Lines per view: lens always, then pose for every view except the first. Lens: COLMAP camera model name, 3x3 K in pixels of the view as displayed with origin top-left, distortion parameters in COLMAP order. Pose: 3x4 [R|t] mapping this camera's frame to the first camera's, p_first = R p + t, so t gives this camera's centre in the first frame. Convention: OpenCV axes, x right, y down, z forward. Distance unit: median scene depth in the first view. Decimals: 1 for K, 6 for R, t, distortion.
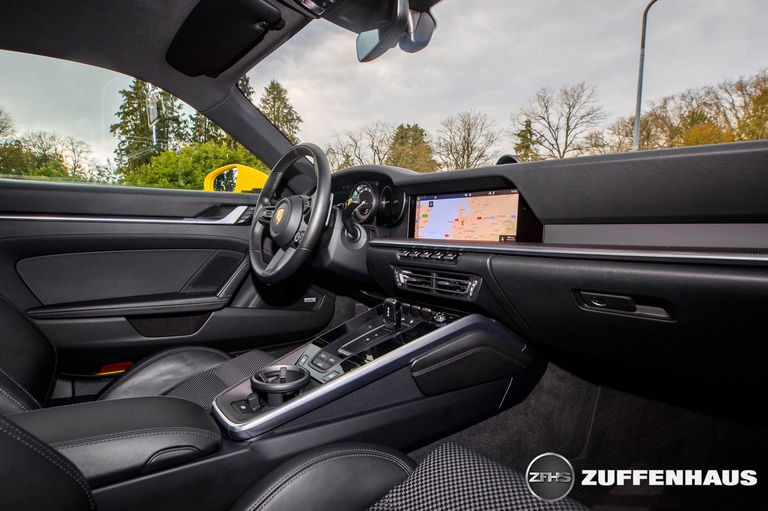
lens RADIAL K [[435.4, 0, 384.4], [0, 435.4, 255.3], [0, 0, 1]] dist [-0.040308, 0.001139]
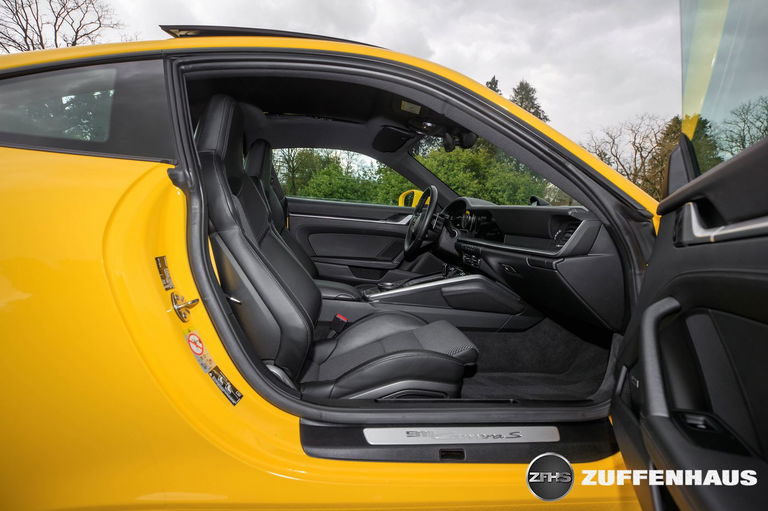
lens RADIAL K [[672.8, 0, 384.0], [0, 672.8, 255.5], [0, 0, 1]] dist [0.005296, -0.009360]
pose [[0.831406, 0.083101, -0.549417, 0.377138], [-0.096503, 0.995322, 0.004512, 0.017636], [0.547222, 0.049269, 0.835536, -0.463832]]
